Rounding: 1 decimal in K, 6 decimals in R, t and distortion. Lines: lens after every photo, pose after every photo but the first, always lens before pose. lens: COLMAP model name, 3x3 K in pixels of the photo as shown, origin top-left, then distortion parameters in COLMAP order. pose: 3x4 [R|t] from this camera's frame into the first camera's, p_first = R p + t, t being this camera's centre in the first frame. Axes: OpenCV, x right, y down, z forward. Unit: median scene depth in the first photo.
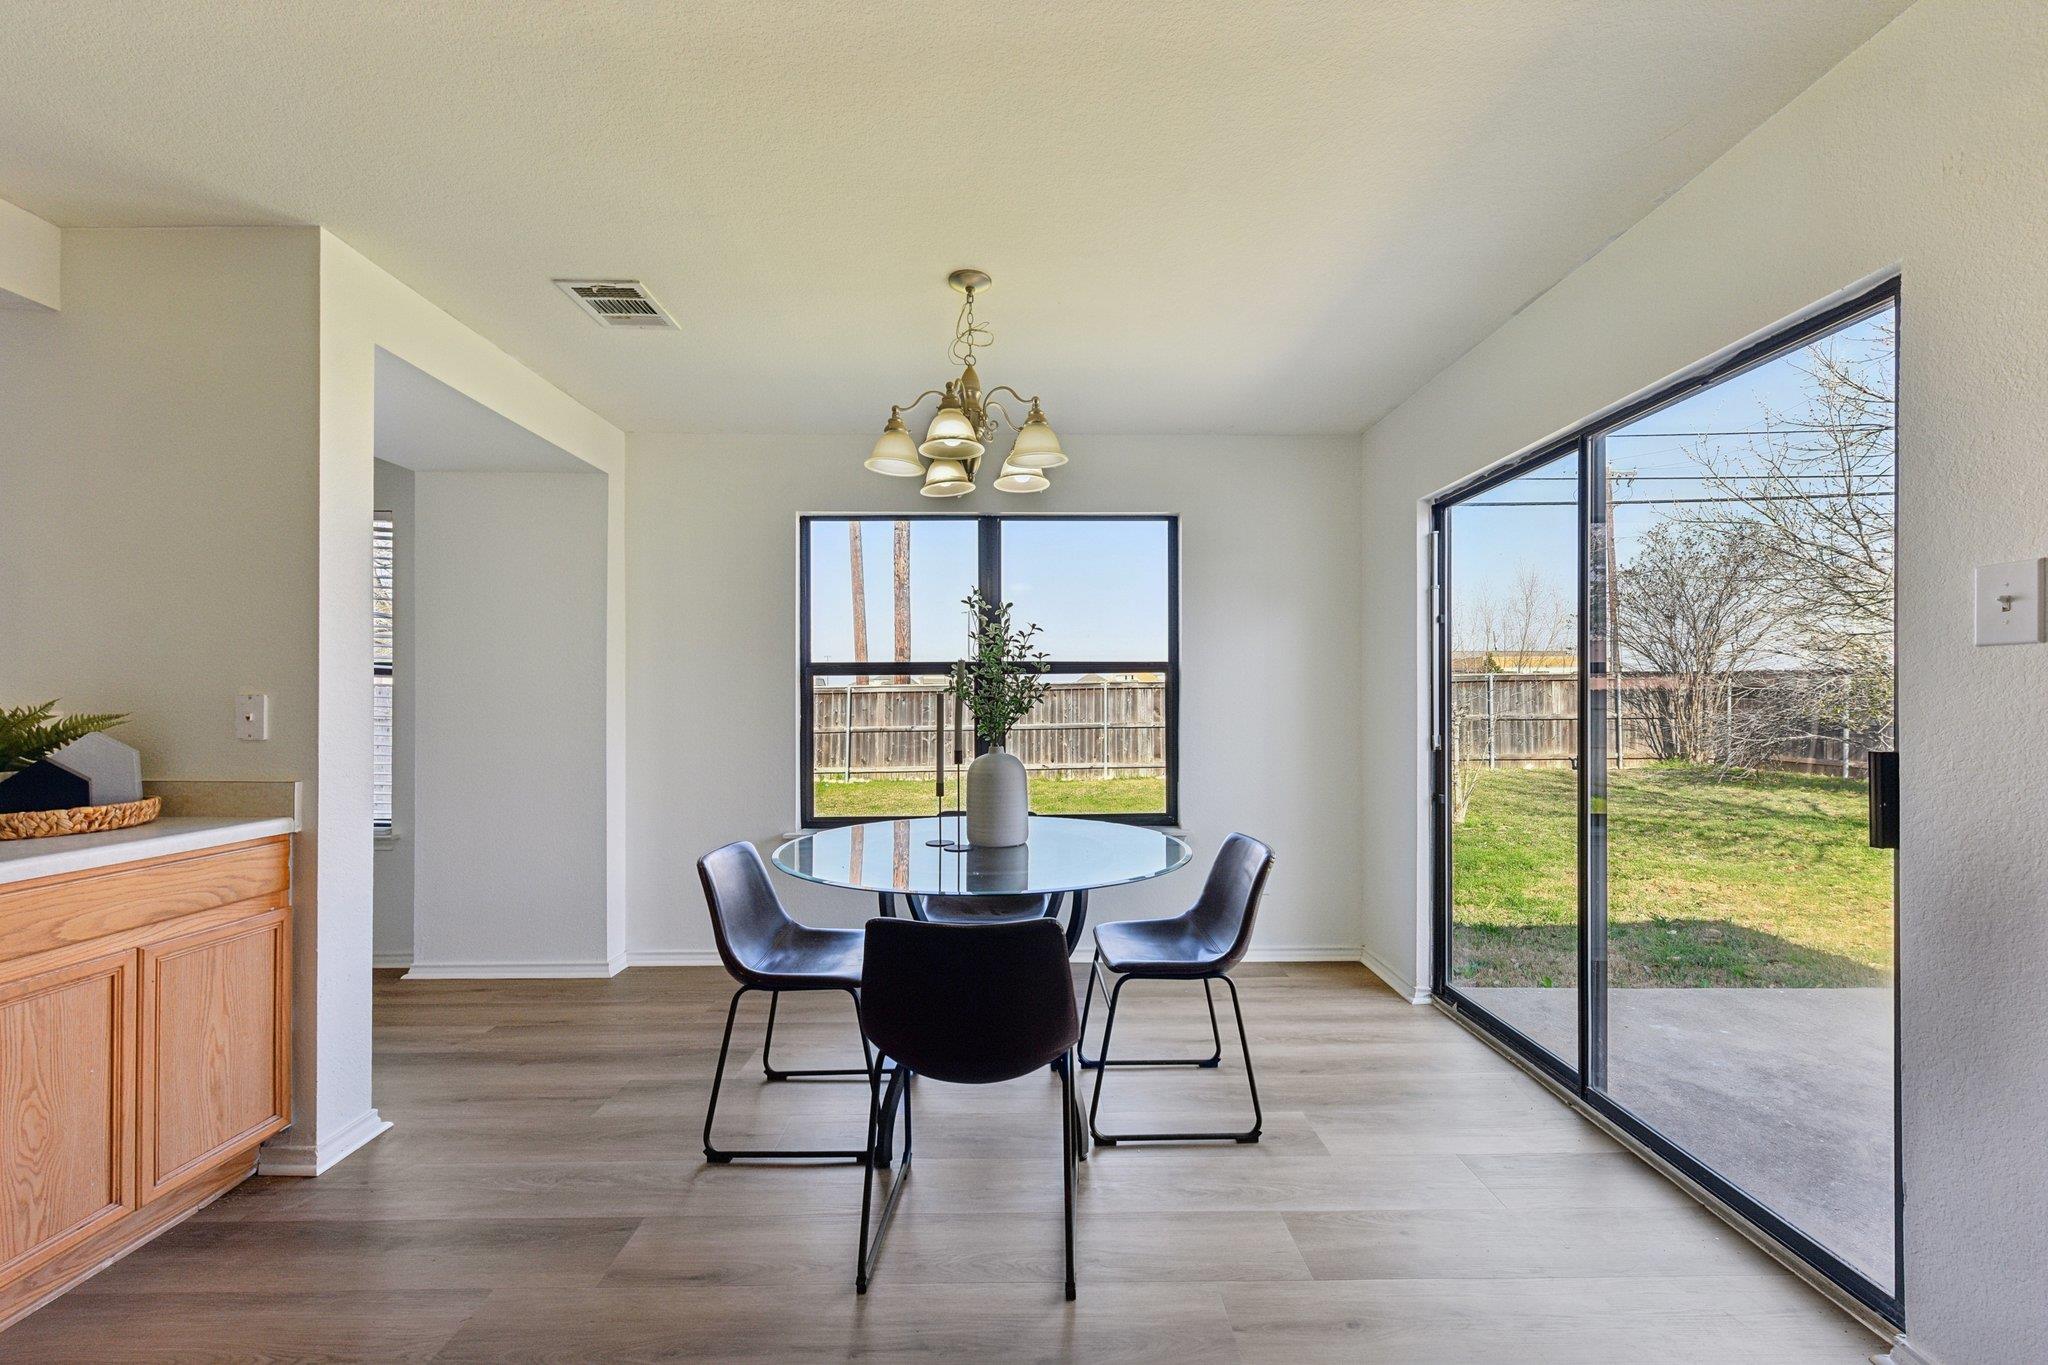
lens RADIAL K [[814.2, 0, 1026.6], [0, 814.2, 697.1], [0, 0, 1]] dist [0.006349, -0.000240]
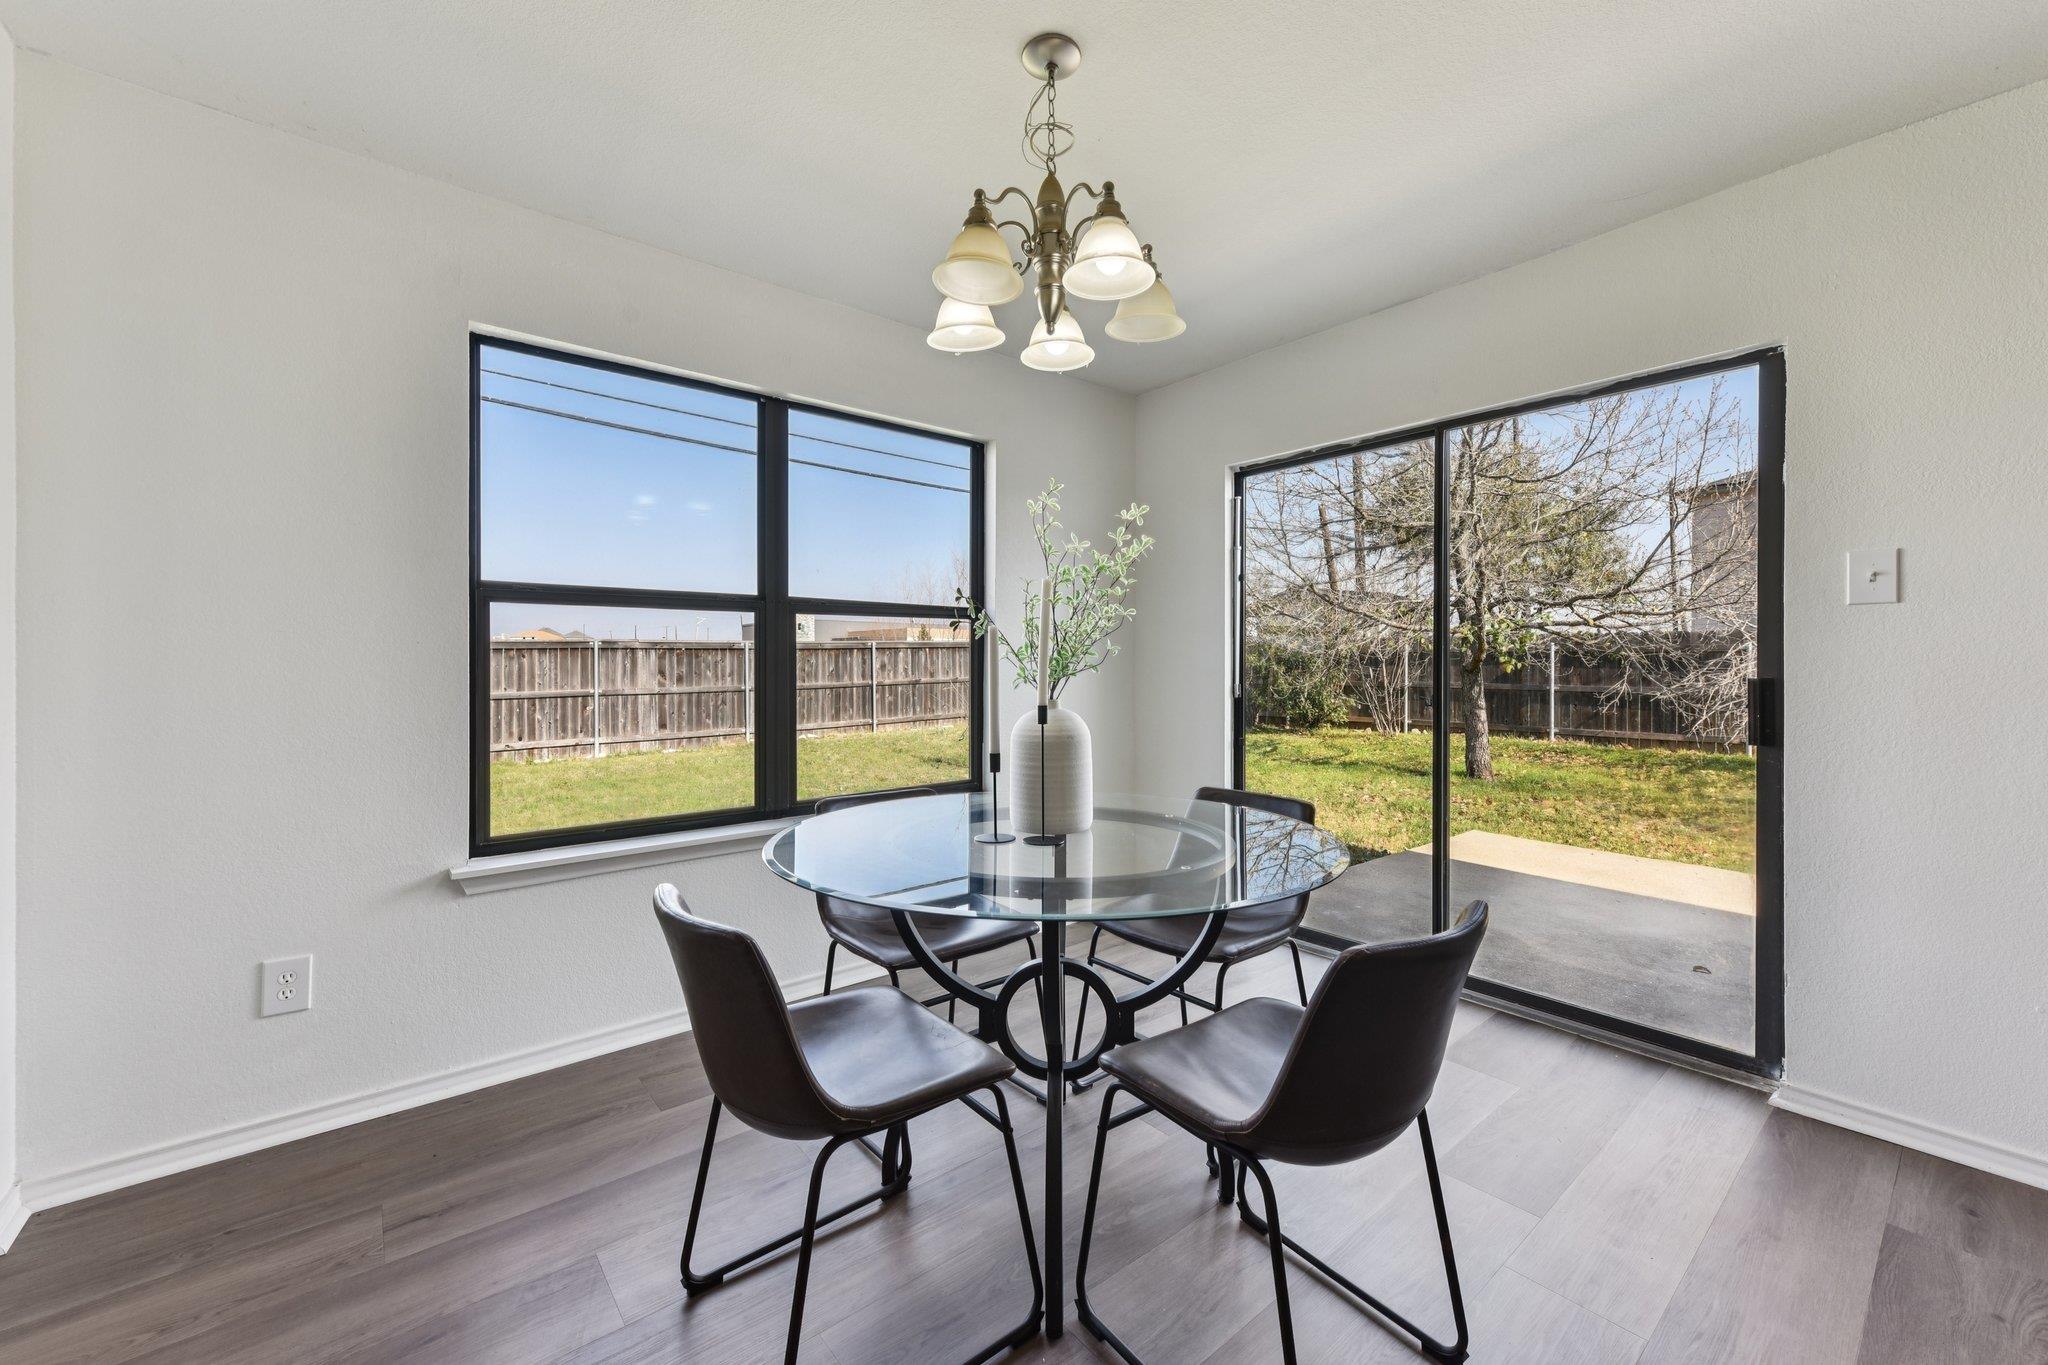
lens RADIAL K [[814.2, 0, 1023.1], [0, 814.2, 666.8], [0, 0, 1]] dist [0.006349, -0.000240]
pose [[0.773866, 0.000882, 0.633349, -0.338510], [-0.003093, 0.999992, 0.002387, 0.018315], [-0.633342, -0.003806, 0.773863, 0.279240]]
